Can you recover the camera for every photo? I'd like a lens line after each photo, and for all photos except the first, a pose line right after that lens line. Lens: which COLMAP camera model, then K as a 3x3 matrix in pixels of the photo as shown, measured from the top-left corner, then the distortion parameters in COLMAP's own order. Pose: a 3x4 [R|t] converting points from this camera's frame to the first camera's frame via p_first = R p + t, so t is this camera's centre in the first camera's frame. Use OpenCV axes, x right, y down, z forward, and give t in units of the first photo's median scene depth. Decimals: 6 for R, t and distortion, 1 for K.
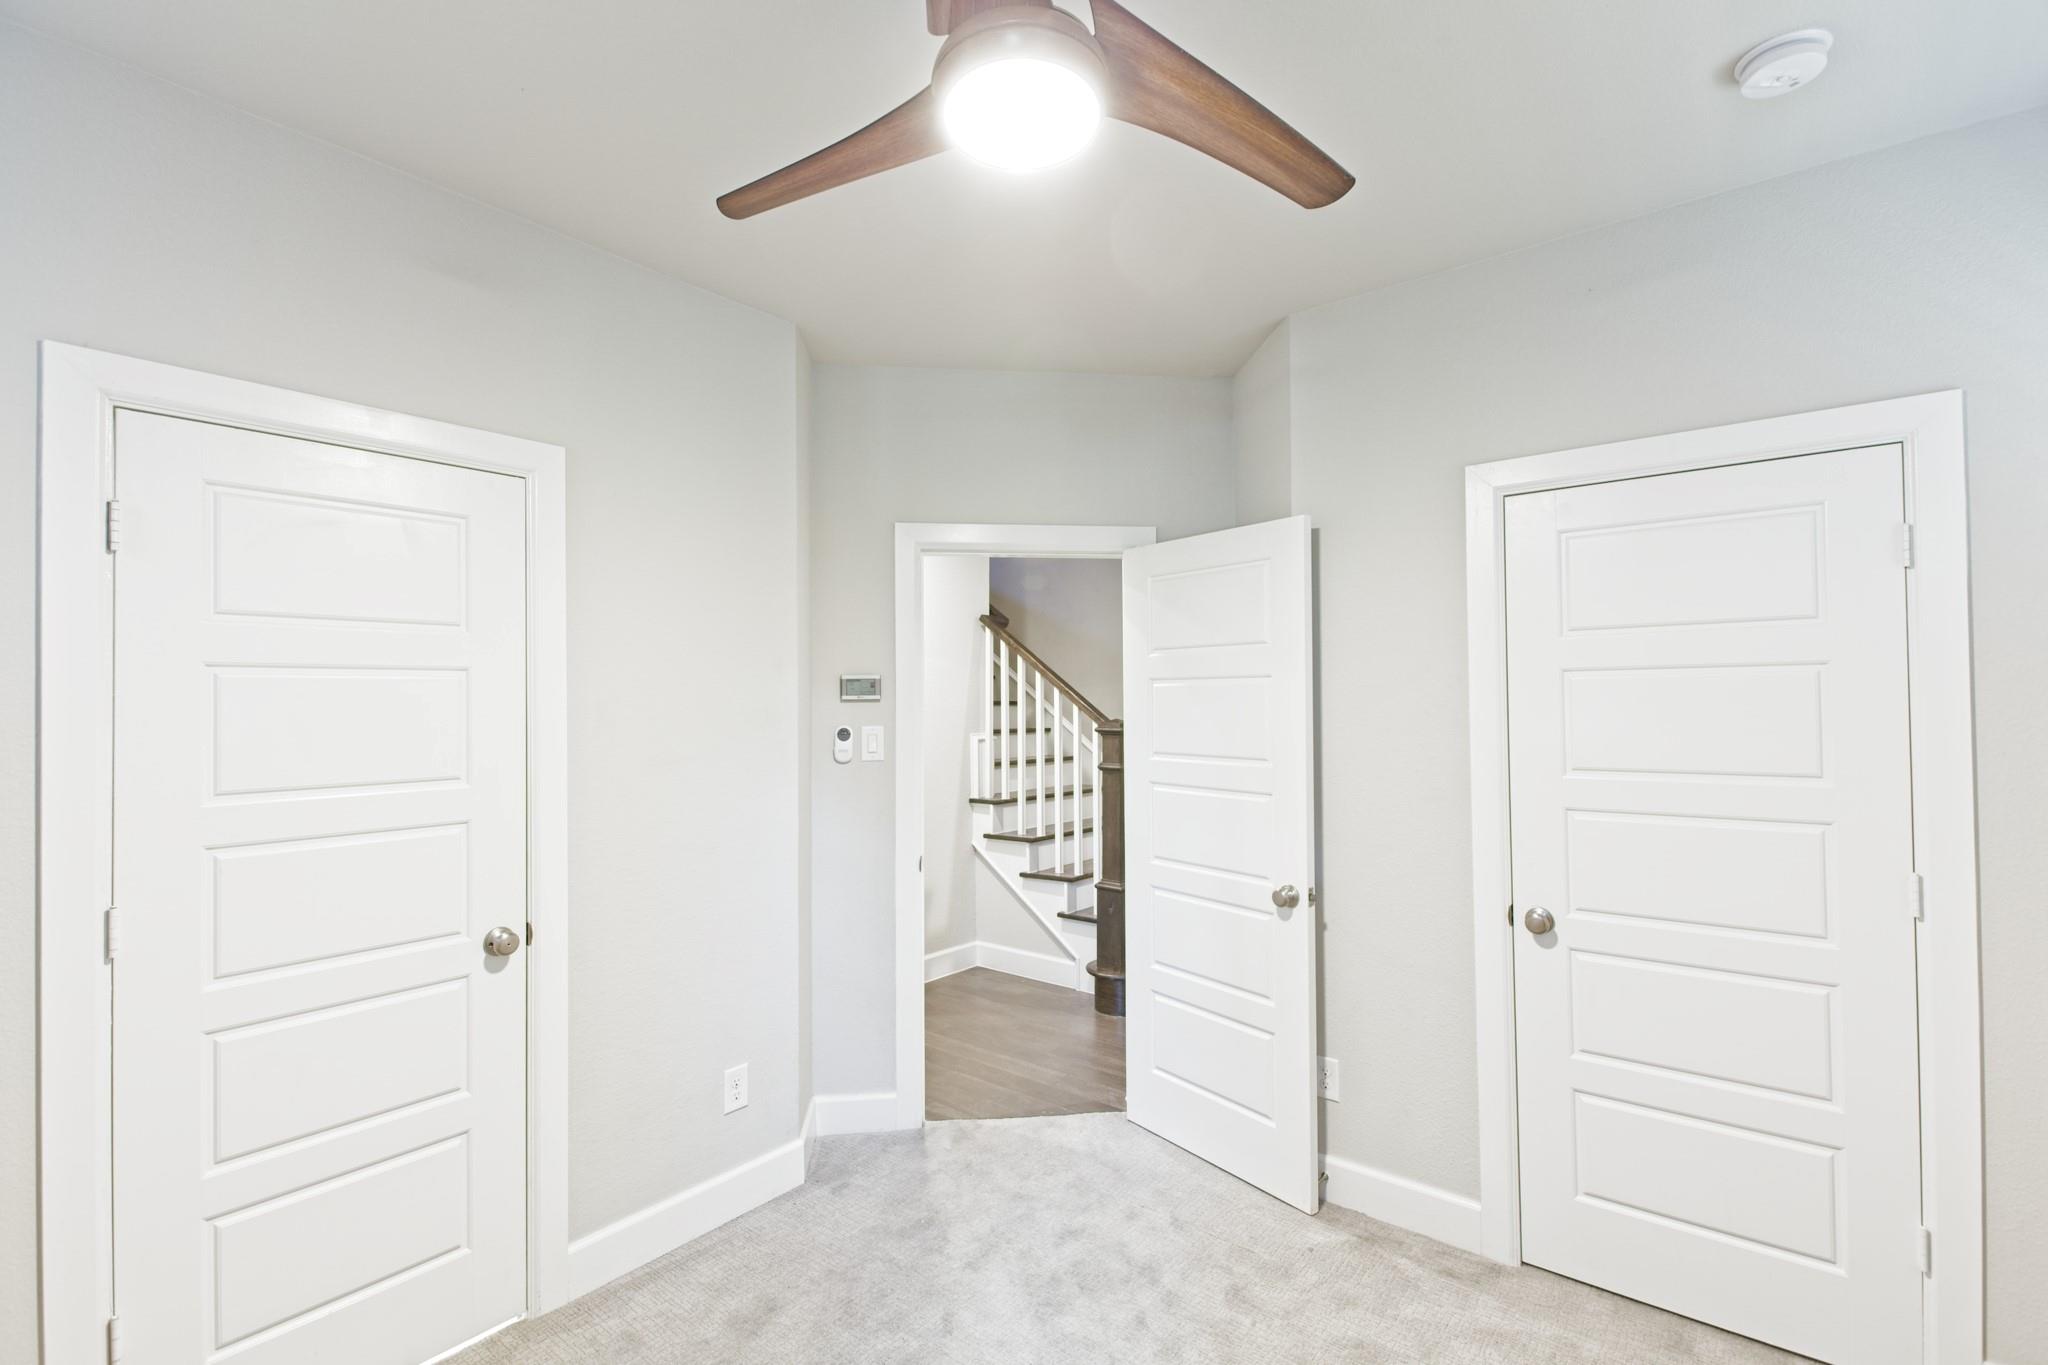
lens RADIAL K [[902.7, 0, 1025.6], [0, 902.7, 687.5], [0, 0, 1]] dist [0.019876, -0.009494]
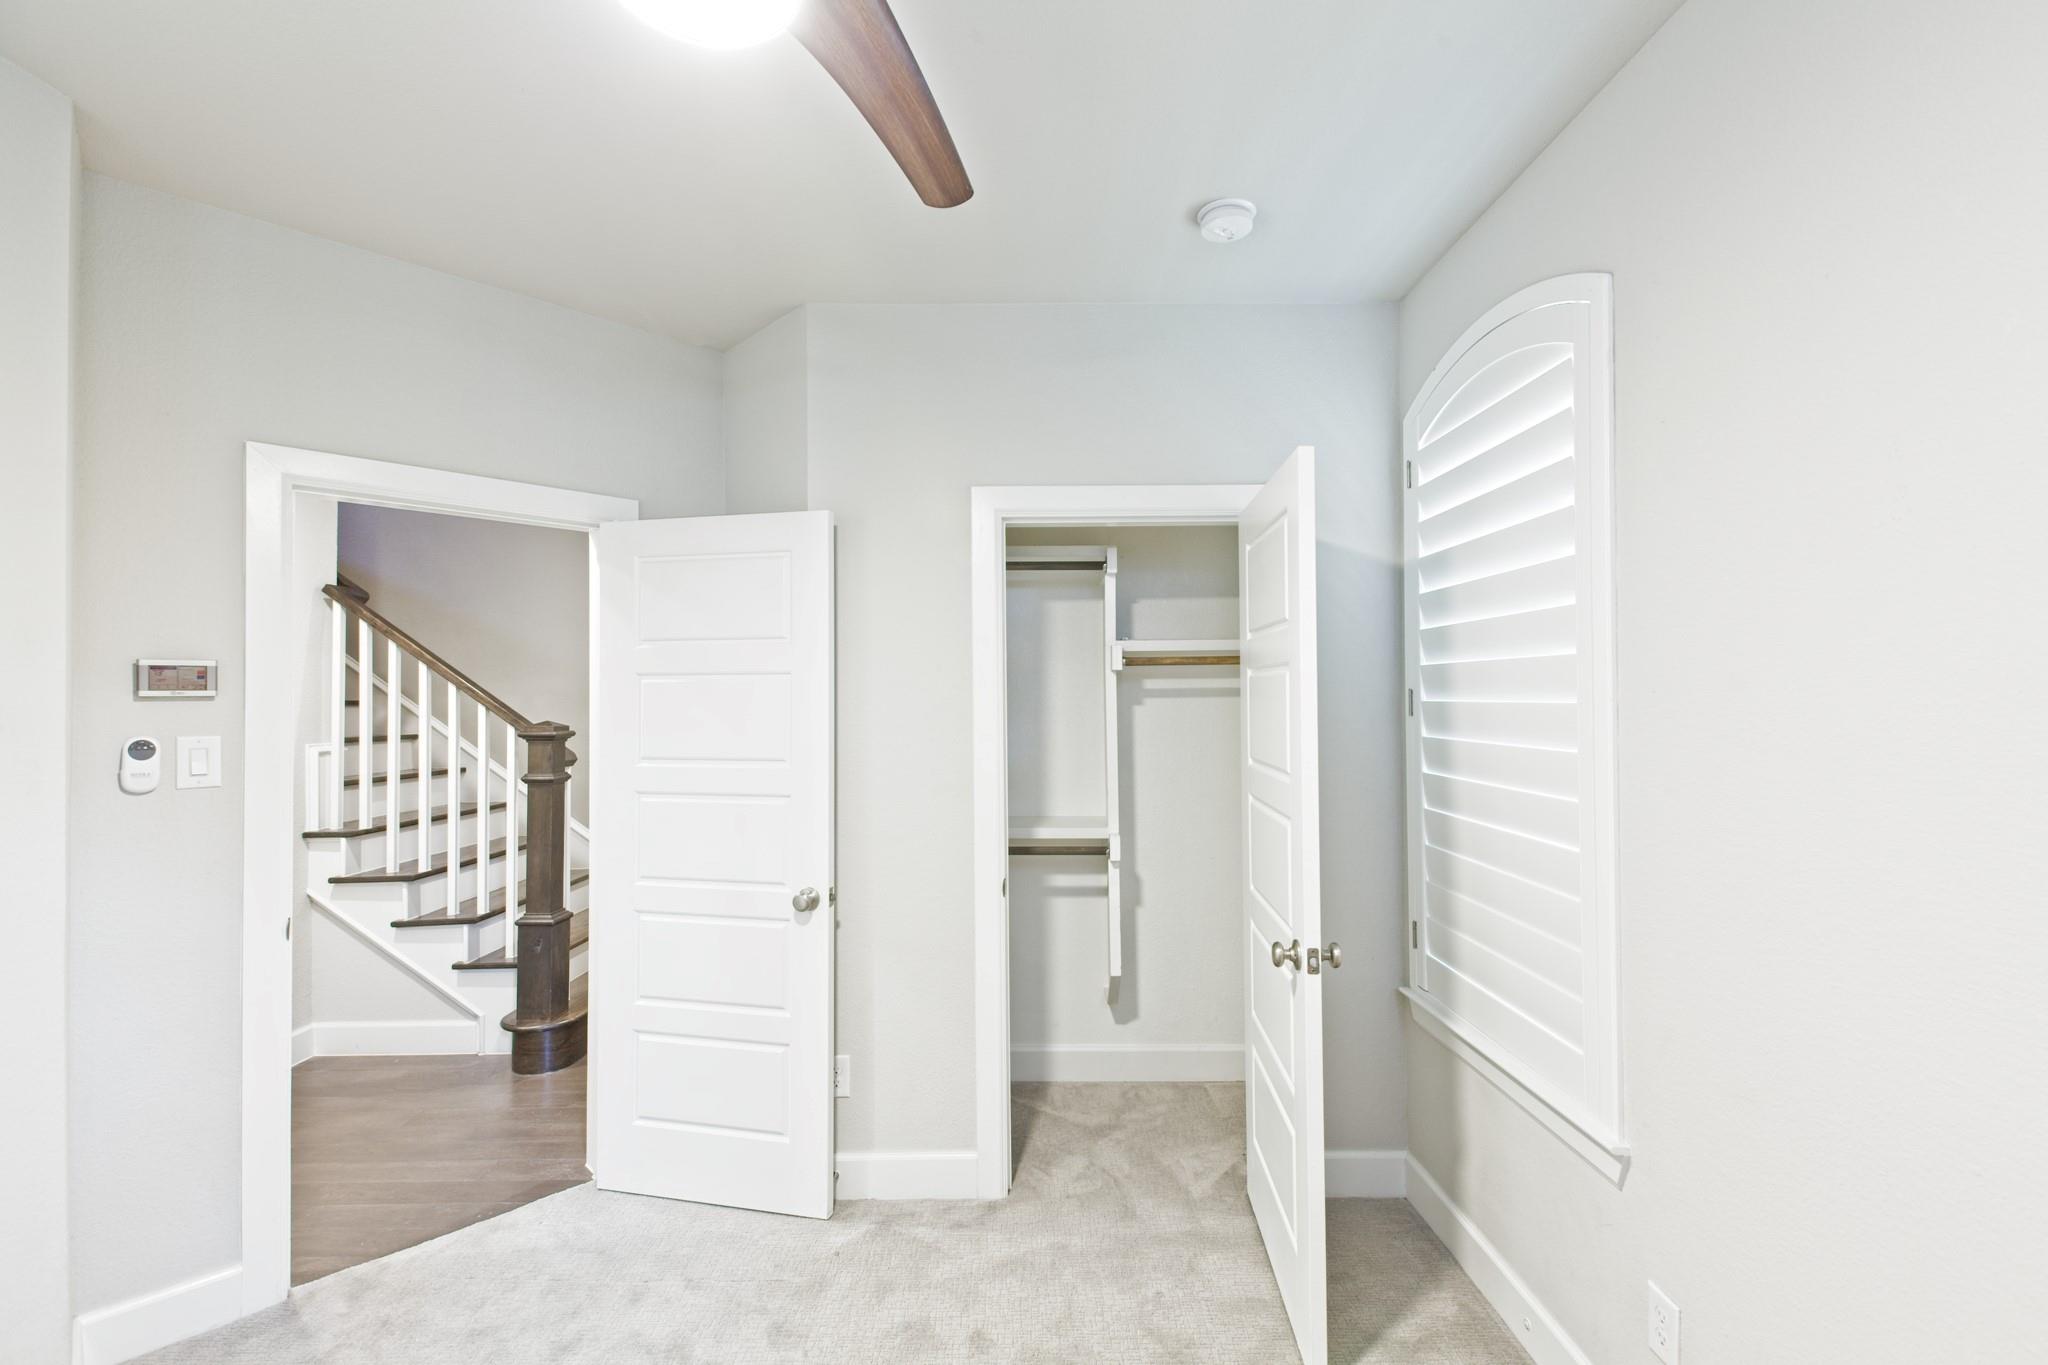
lens RADIAL K [[902.7, 0, 1025.6], [0, 902.7, 687.5], [0, 0, 1]] dist [0.019876, -0.009494]
pose [[0.775928, 0.008968, 0.630757, -0.116122], [-0.008984, 0.999955, -0.003165, 0.002875], [-0.630757, -0.003211, 0.775974, 0.078994]]
